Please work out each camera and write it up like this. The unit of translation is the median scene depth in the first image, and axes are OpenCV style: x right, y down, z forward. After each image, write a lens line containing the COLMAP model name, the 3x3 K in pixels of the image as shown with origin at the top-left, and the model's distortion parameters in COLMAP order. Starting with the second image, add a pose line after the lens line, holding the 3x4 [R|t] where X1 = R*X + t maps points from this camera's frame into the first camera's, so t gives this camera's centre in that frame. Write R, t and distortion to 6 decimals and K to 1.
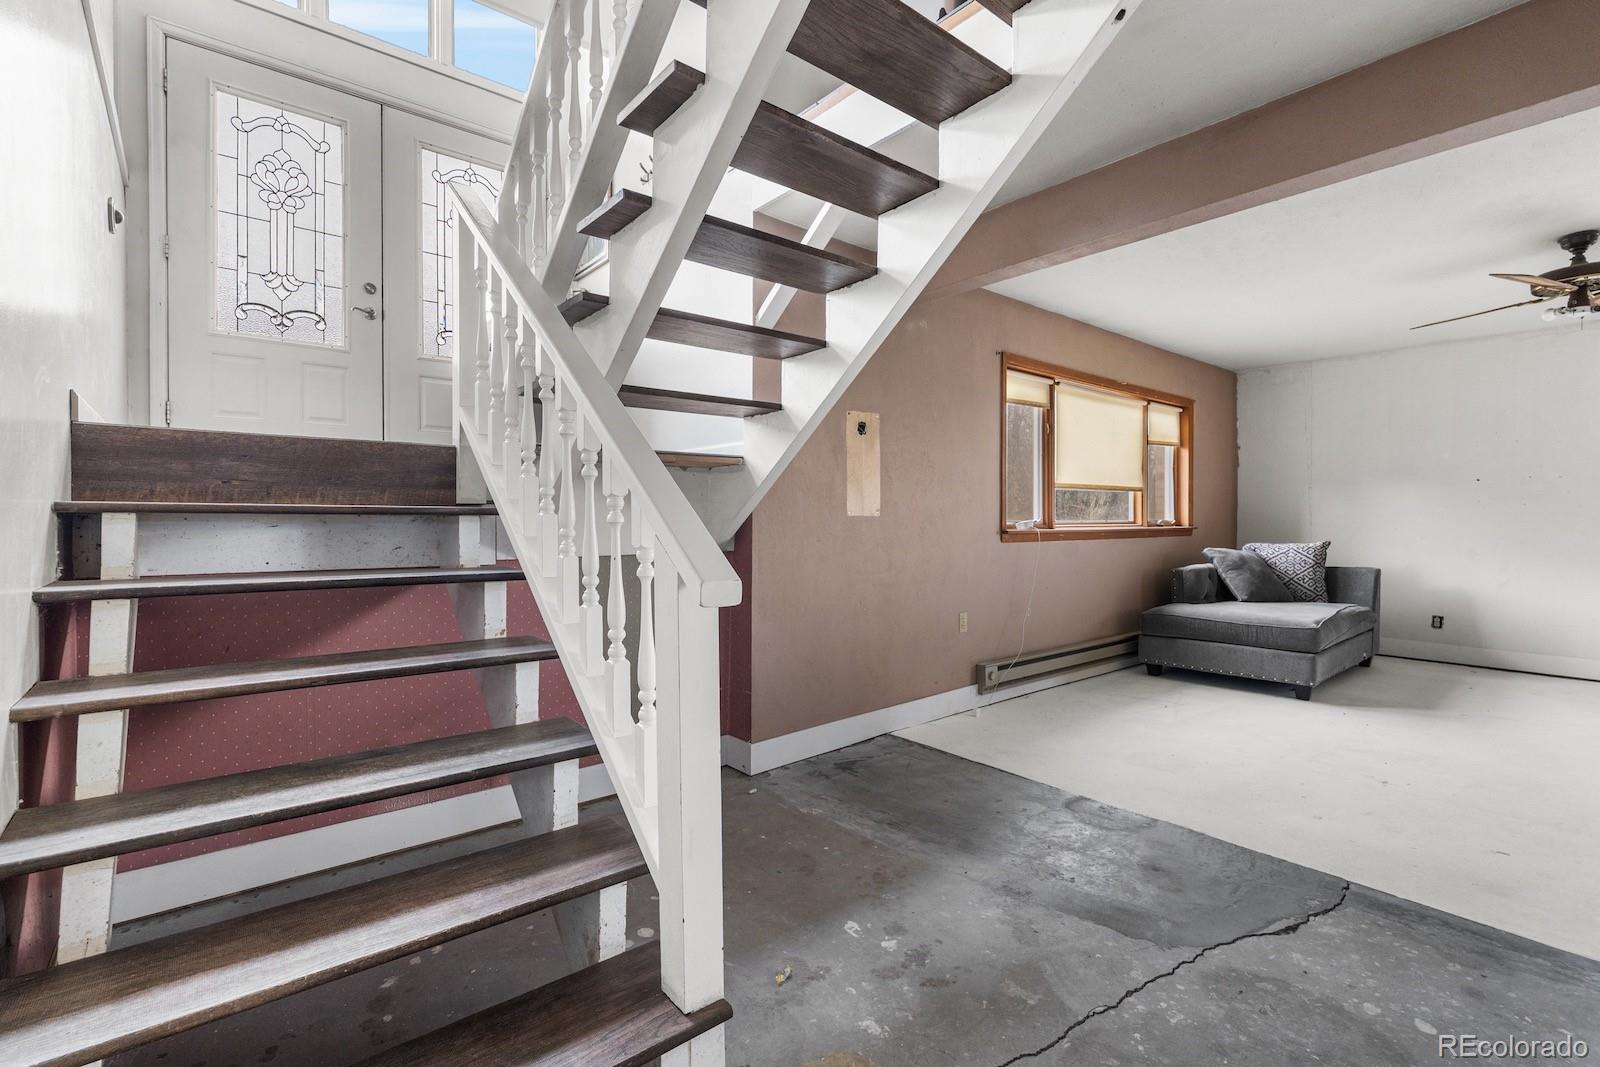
lens RADIAL K [[722.0, 0, 794.6], [0, 722.0, 523.0], [0, 0, 1]] dist [-0.000921, -0.000510]
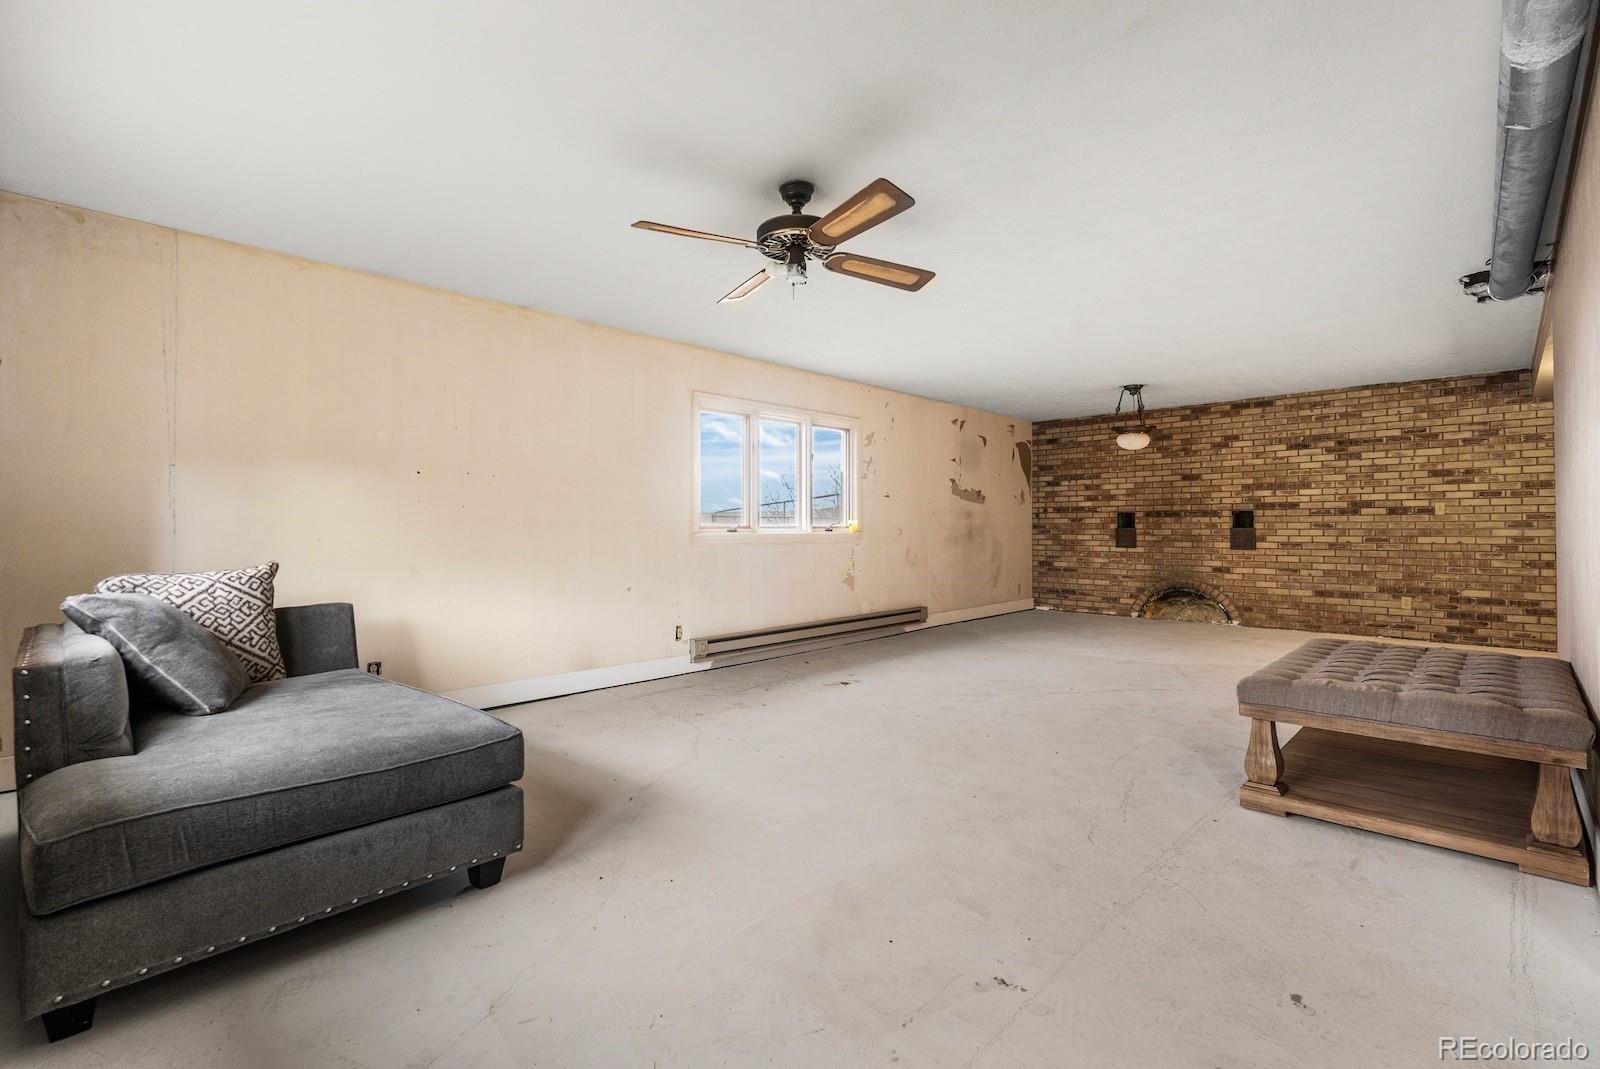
lens RADIAL K [[722.0, 0, 794.6], [0, 722.0, 524.0], [0, 0, 1]] dist [-0.000921, -0.000510]
pose [[-0.108953, 0.008213, 0.994013, 0.273508], [0.007848, 0.999942, -0.007402, 0.005330], [-0.994016, 0.006995, -0.109011, 1.215240]]
